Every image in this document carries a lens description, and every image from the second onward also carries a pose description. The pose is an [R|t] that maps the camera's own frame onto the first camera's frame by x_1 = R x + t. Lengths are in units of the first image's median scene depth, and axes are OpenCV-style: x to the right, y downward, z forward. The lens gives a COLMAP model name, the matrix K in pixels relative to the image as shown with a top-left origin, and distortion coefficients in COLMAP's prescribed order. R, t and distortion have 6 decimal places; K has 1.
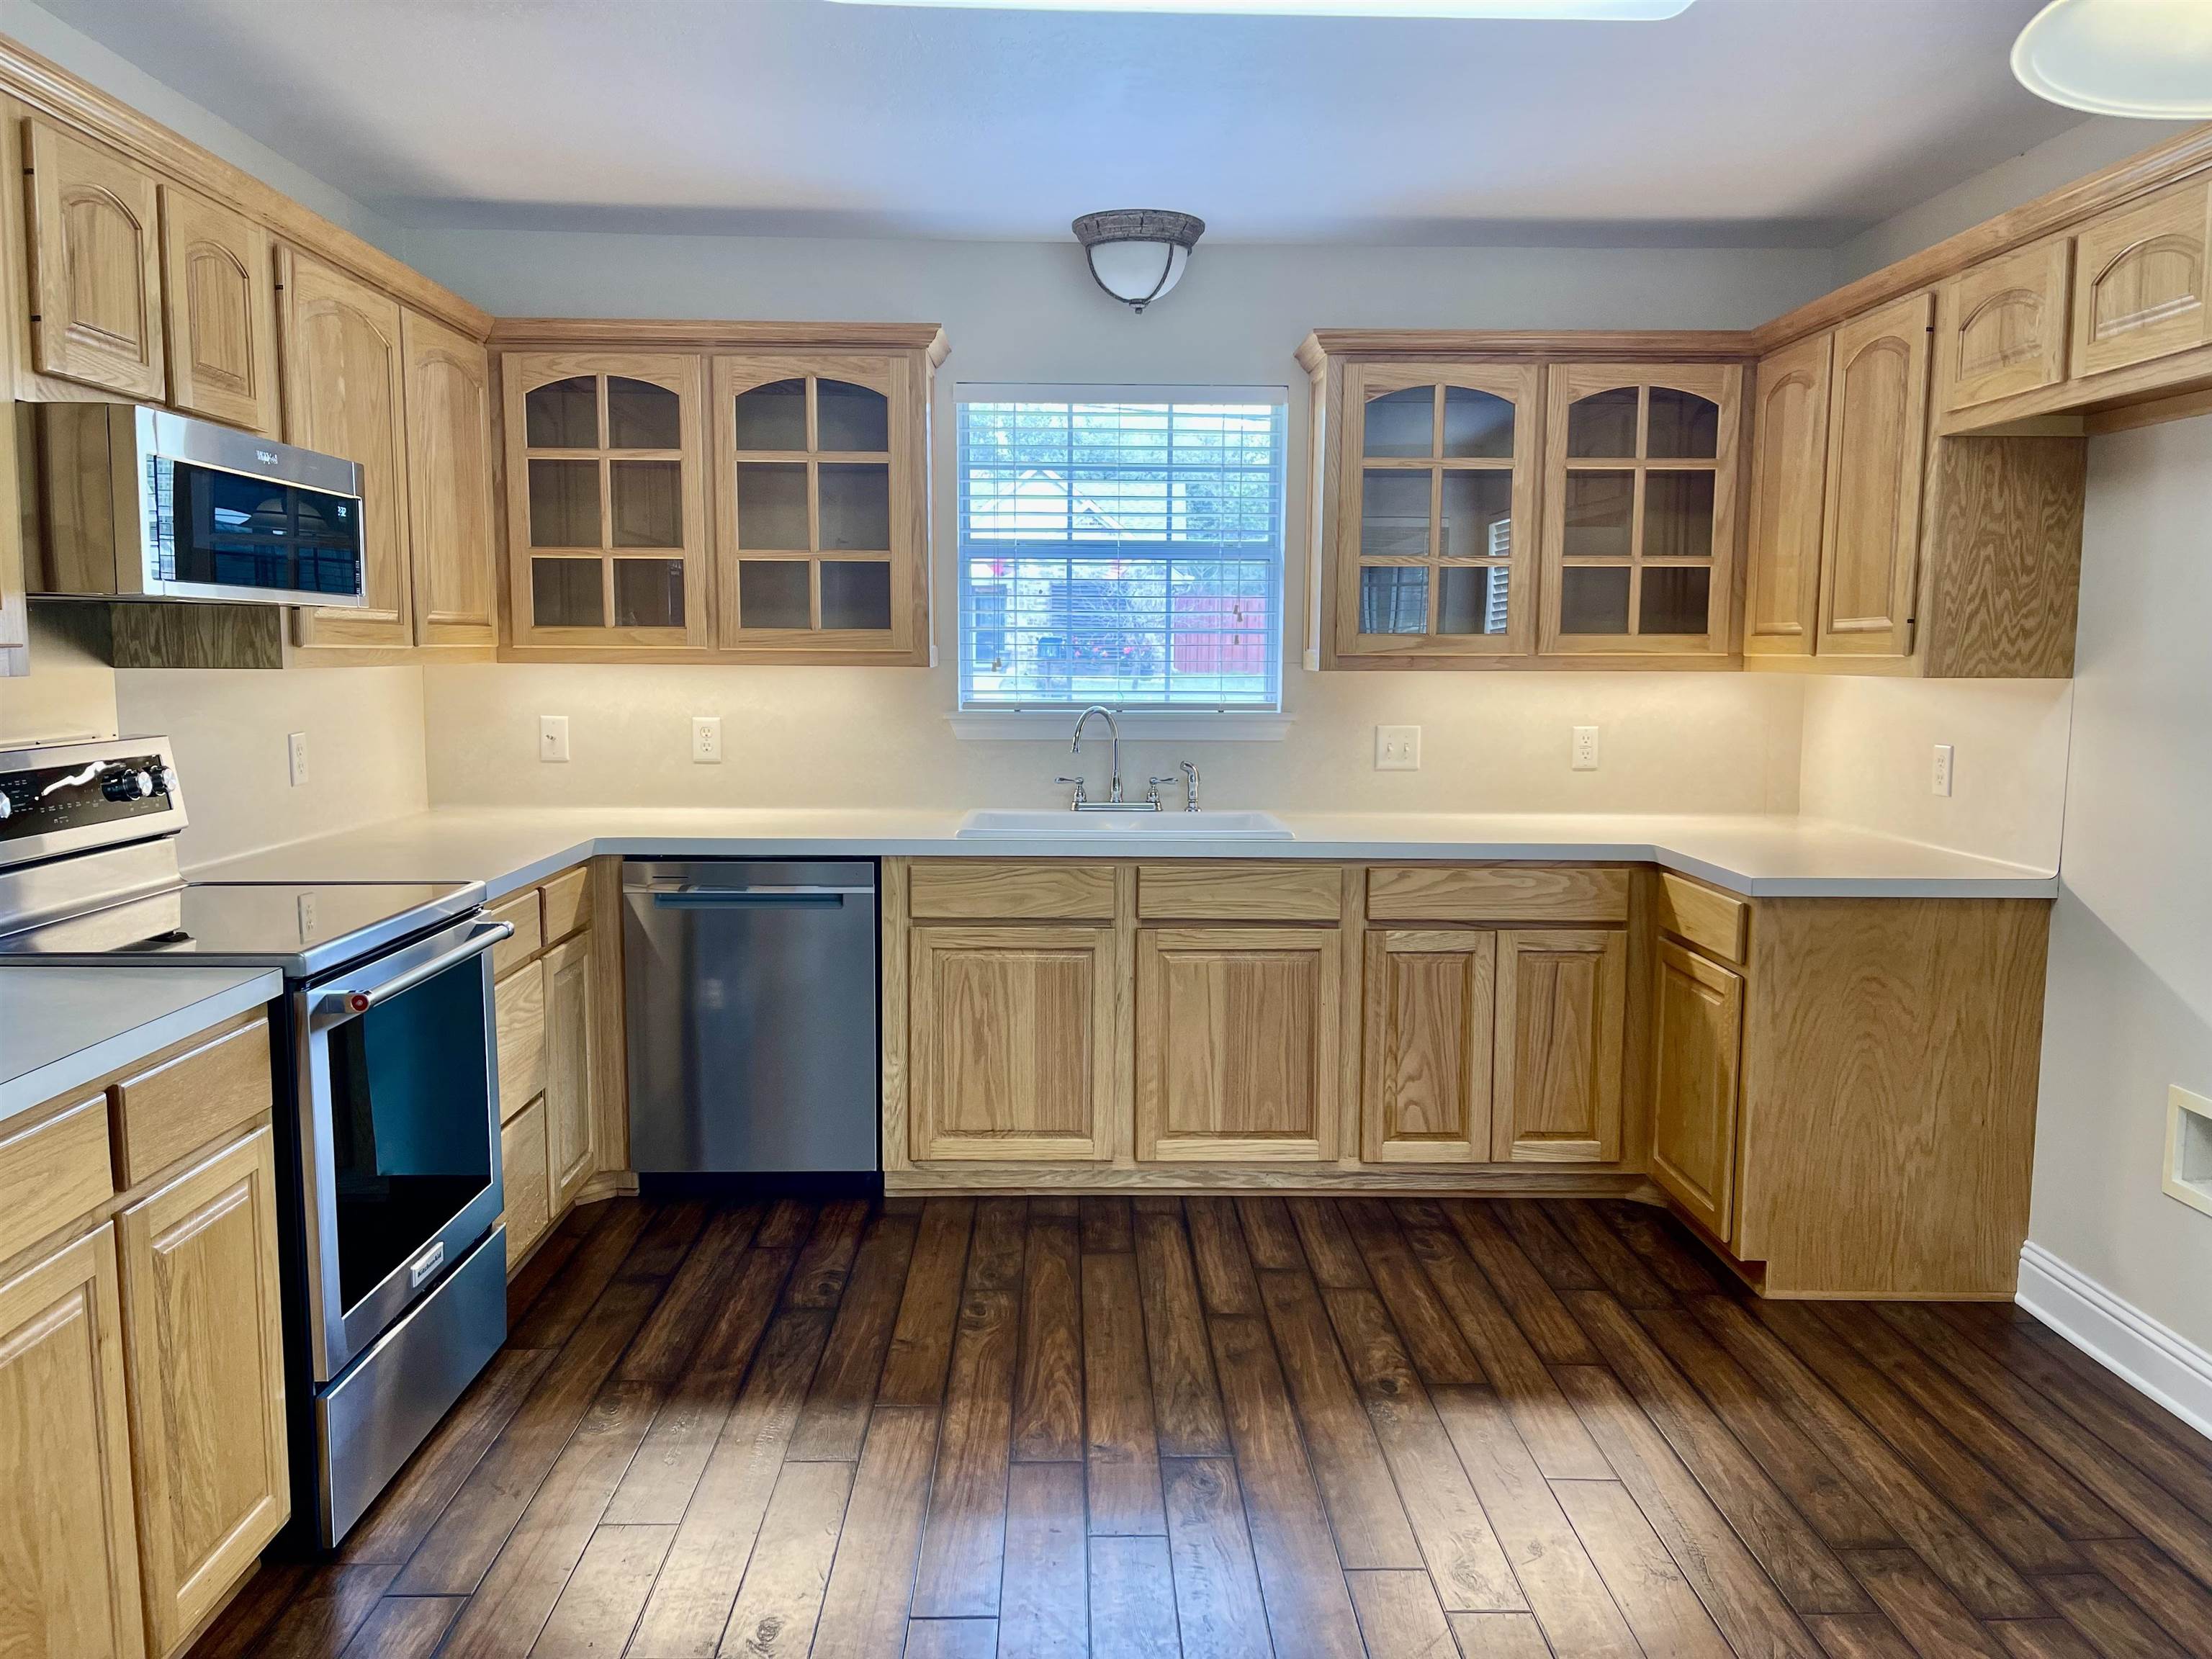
lens RADIAL K [[1689.3, 0, 1099.1], [0, 1689.3, 831.5], [0, 0, 1]] dist [0.092855, -0.126791]
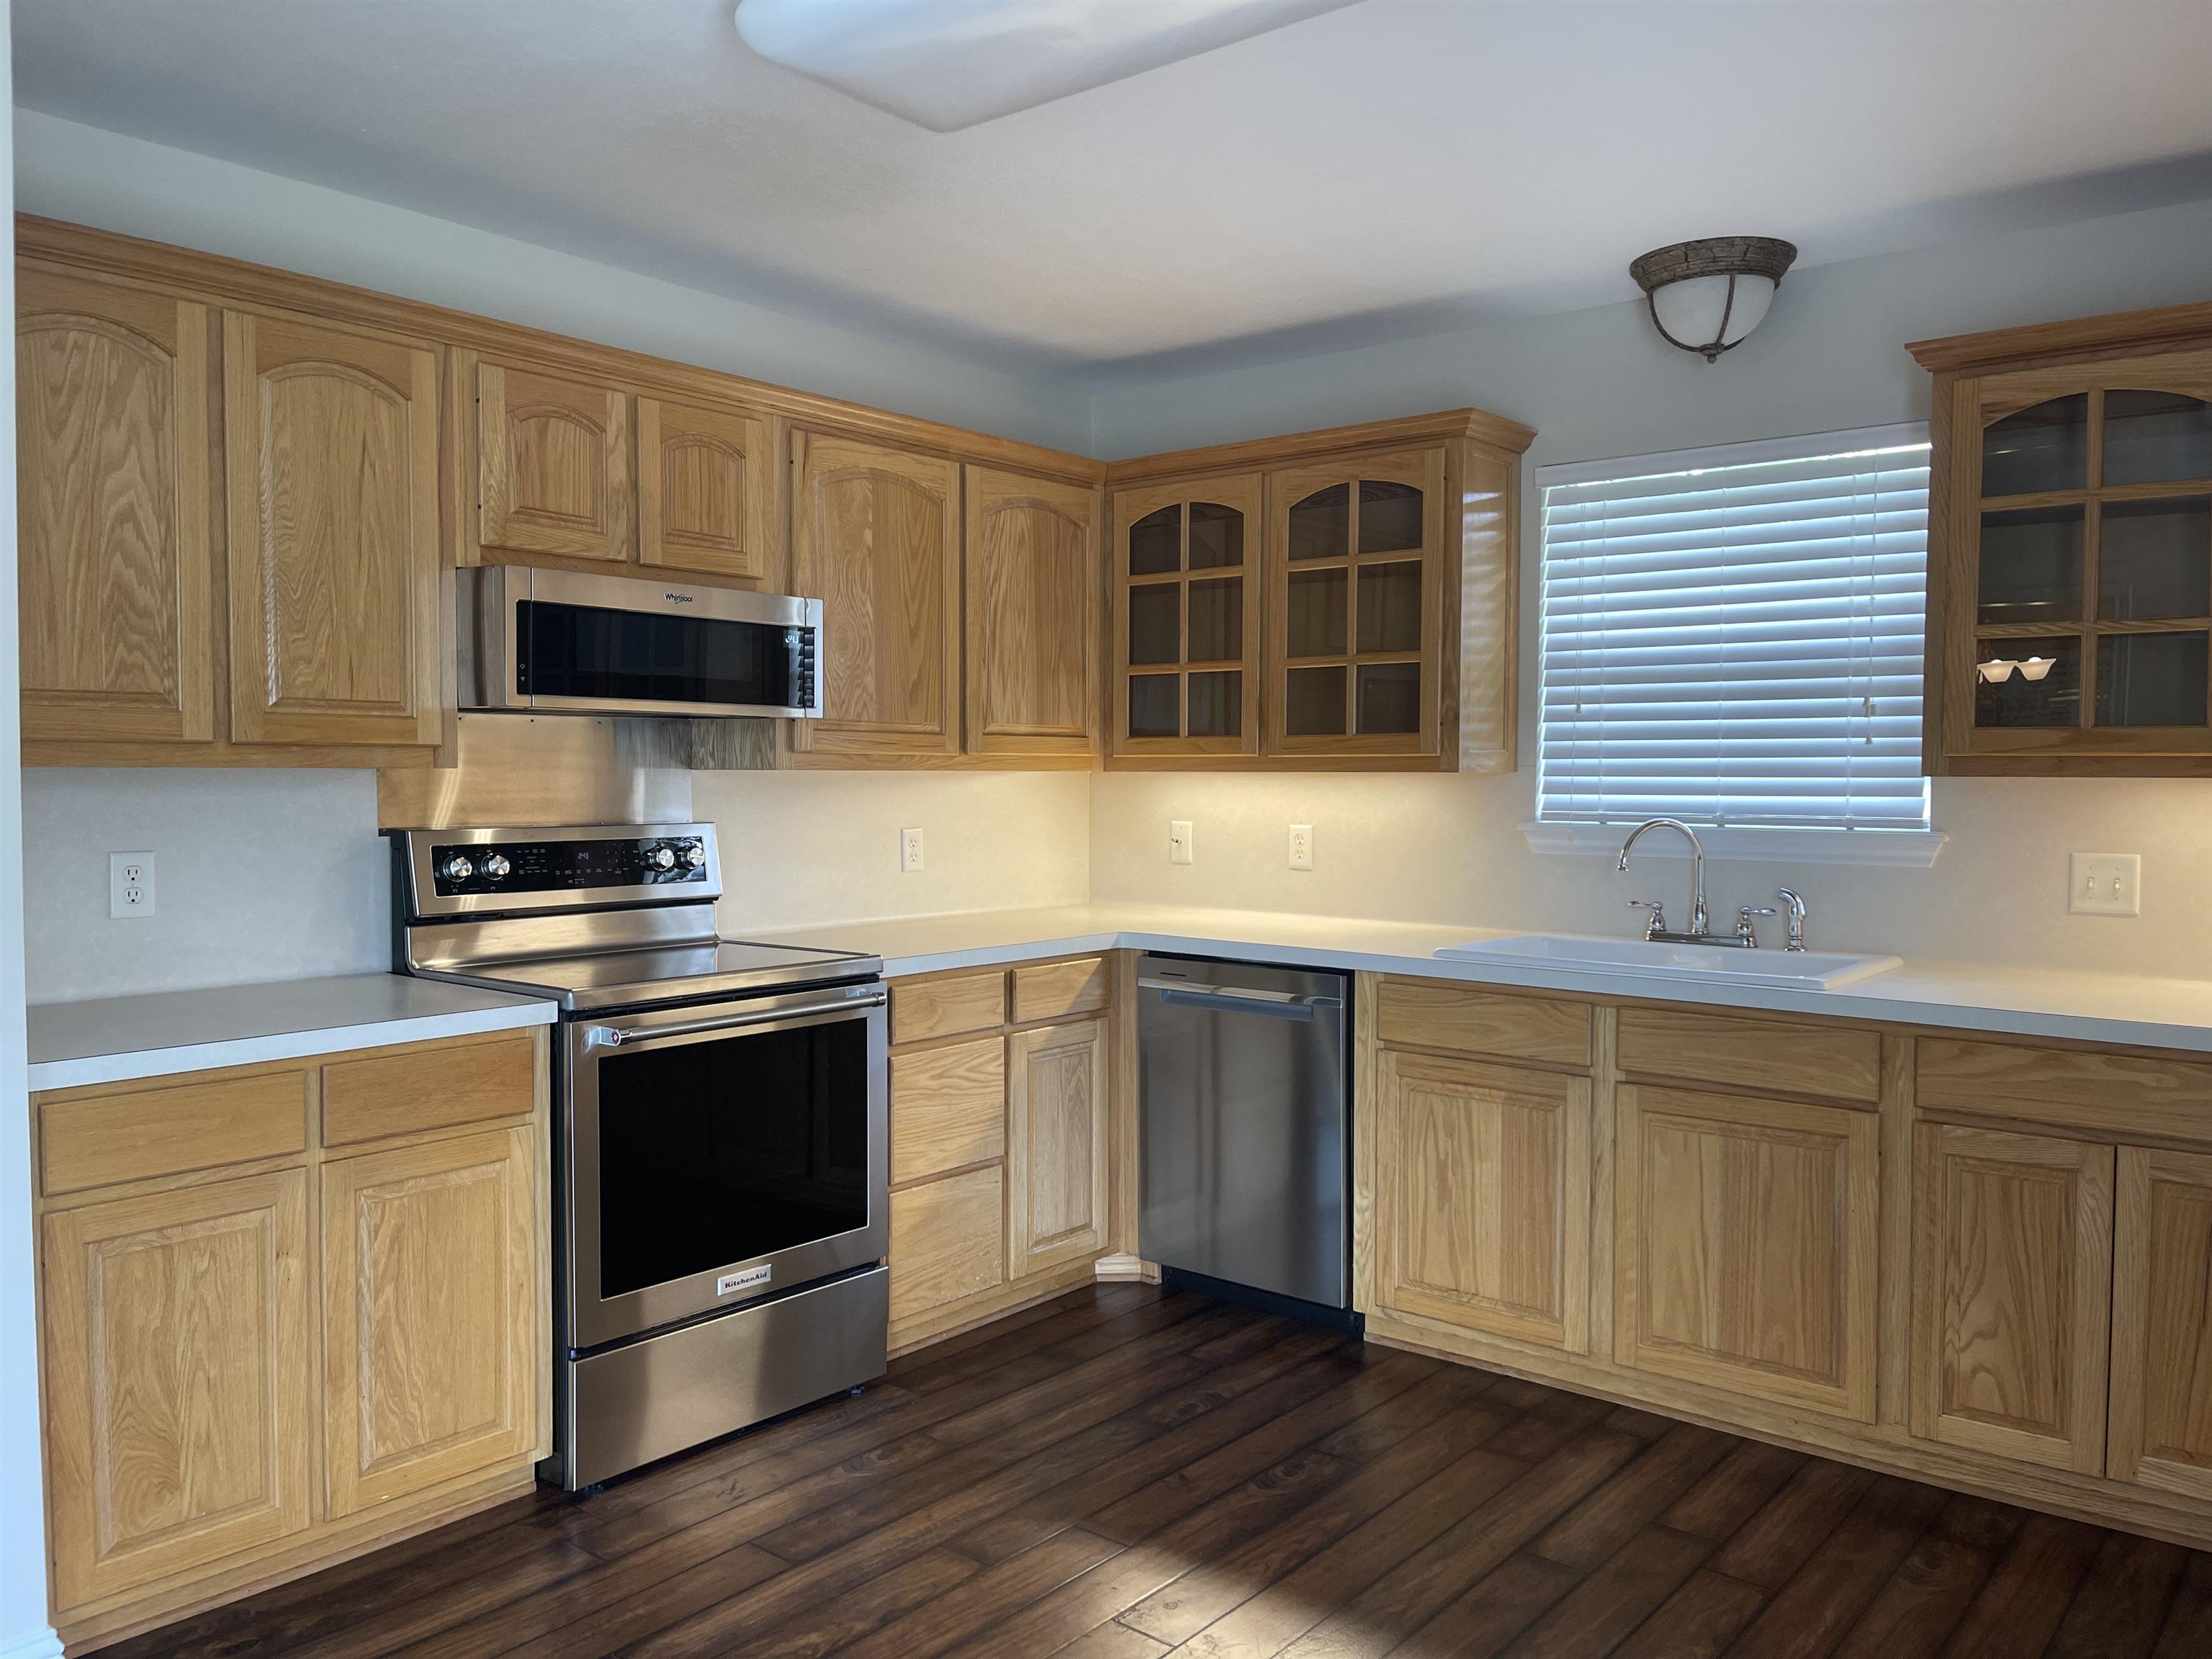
lens RADIAL K [[1689.3, 0, 1099.1], [0, 1689.3, 831.5], [0, 0, 1]] dist [0.092855, -0.126791]
pose [[0.757625, 0.021322, -0.652342, 0.375729], [-0.070342, 0.996312, -0.049130, -0.006192], [0.648889, 0.083109, 0.756331, 0.182874]]
